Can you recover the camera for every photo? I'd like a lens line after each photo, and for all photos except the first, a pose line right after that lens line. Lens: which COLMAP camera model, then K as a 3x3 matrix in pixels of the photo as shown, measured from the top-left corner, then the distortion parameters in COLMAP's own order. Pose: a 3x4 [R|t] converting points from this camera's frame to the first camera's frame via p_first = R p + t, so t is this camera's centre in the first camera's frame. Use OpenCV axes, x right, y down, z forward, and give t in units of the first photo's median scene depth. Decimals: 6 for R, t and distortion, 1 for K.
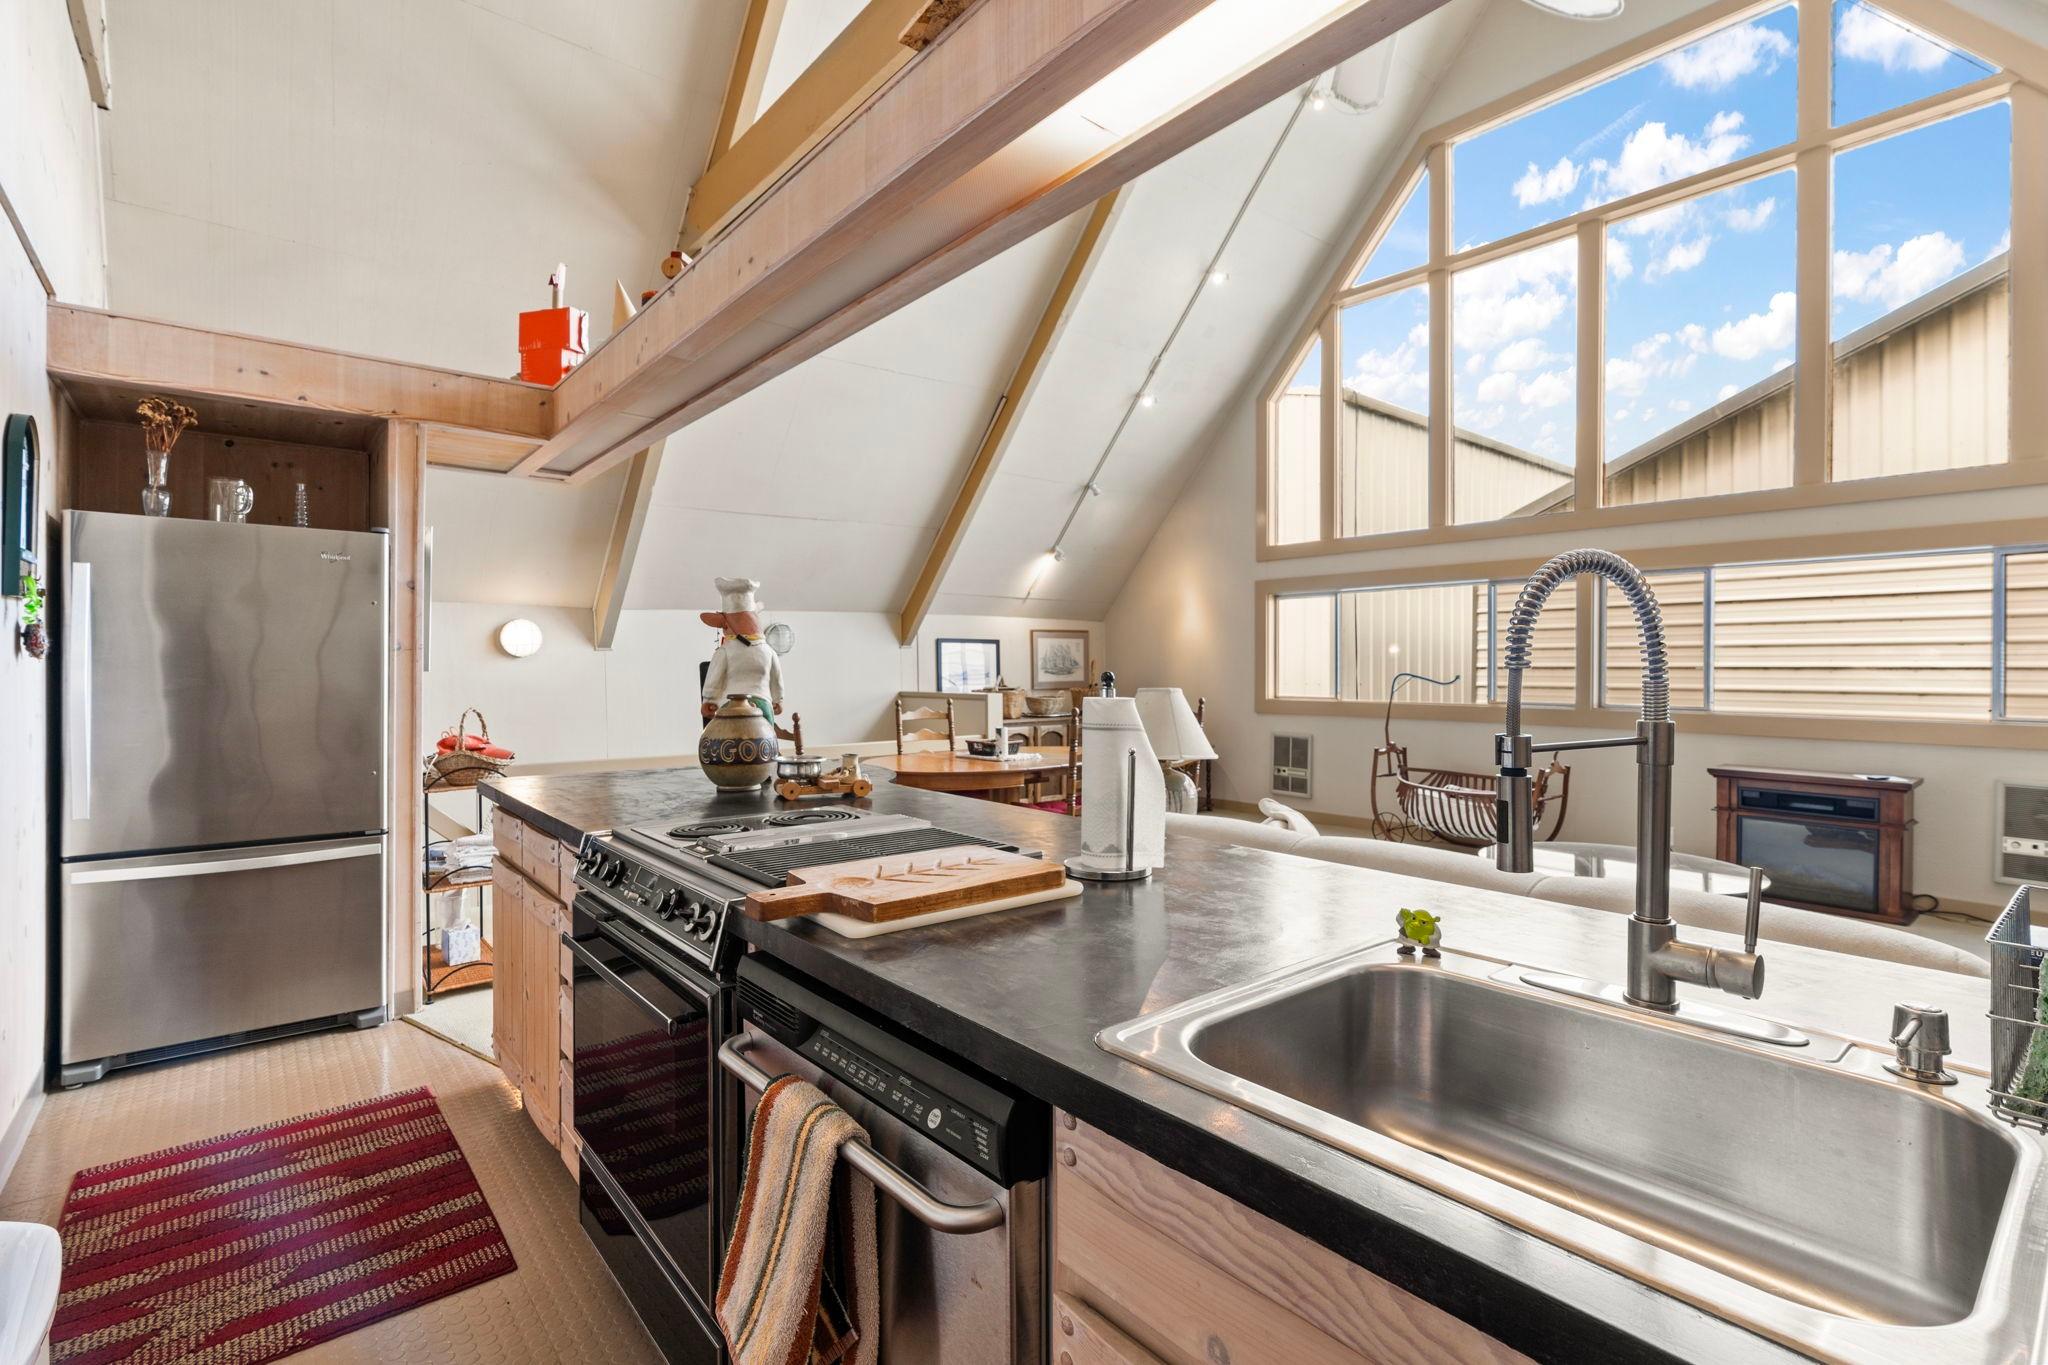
lens RADIAL K [[929.9, 0, 1023.5], [0, 929.9, 675.7], [0, 0, 1]] dist [-0.005170, 0.002290]
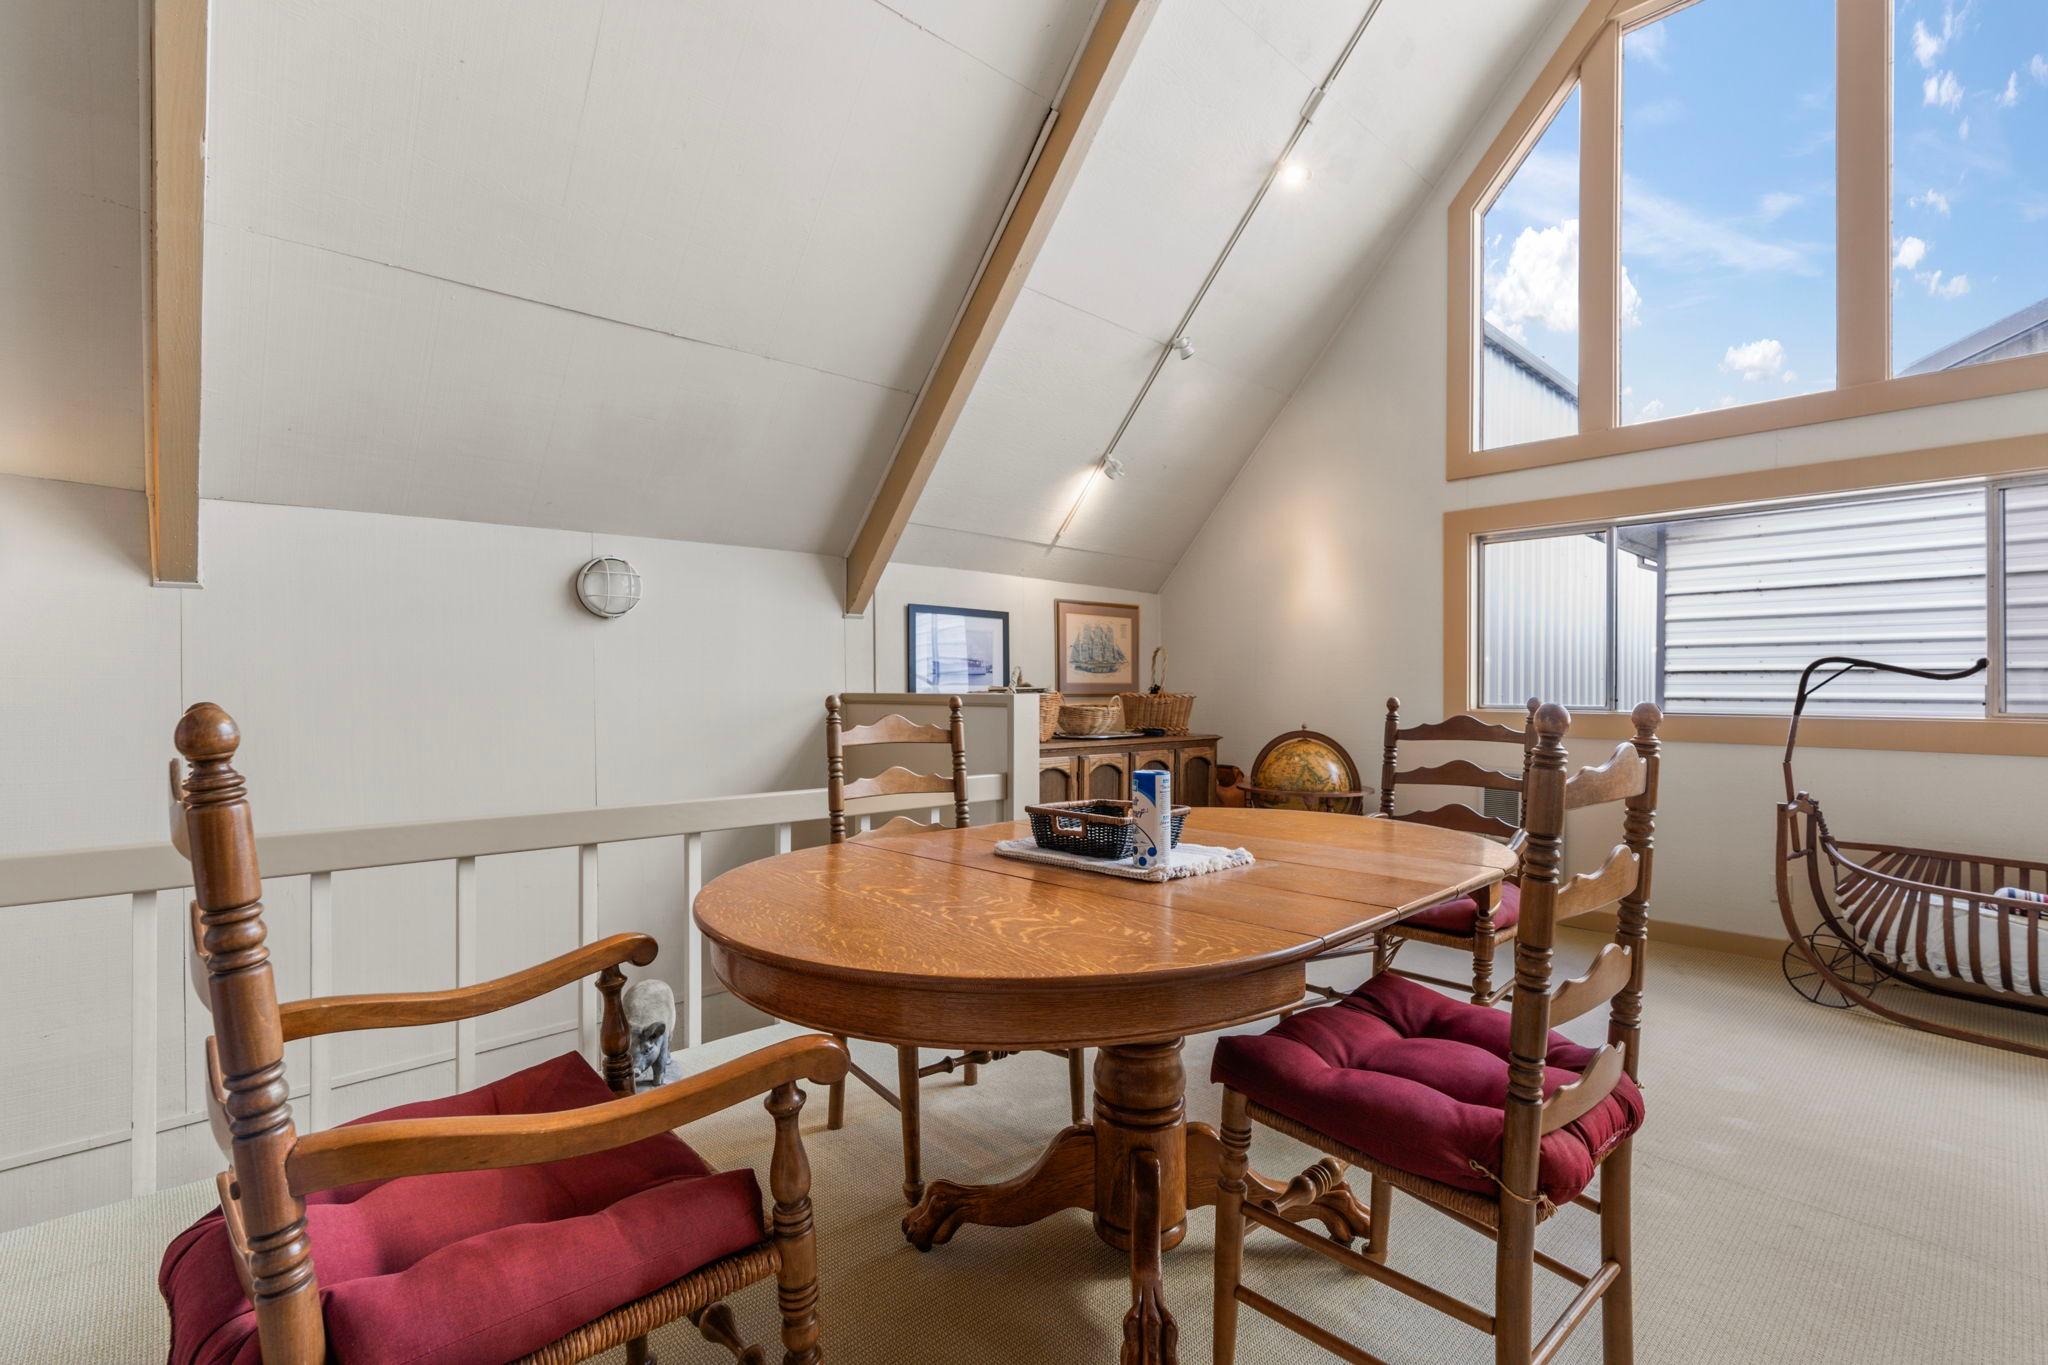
lens RADIAL K [[929.9, 0, 1027.2], [0, 929.9, 689.6], [0, 0, 1]] dist [-0.005170, 0.002290]
pose [[0.998190, 0.008448, 0.059547, -0.053700], [-0.007913, 0.999926, -0.009223, 0.019121], [-0.059620, 0.008735, 0.998183, 0.426047]]
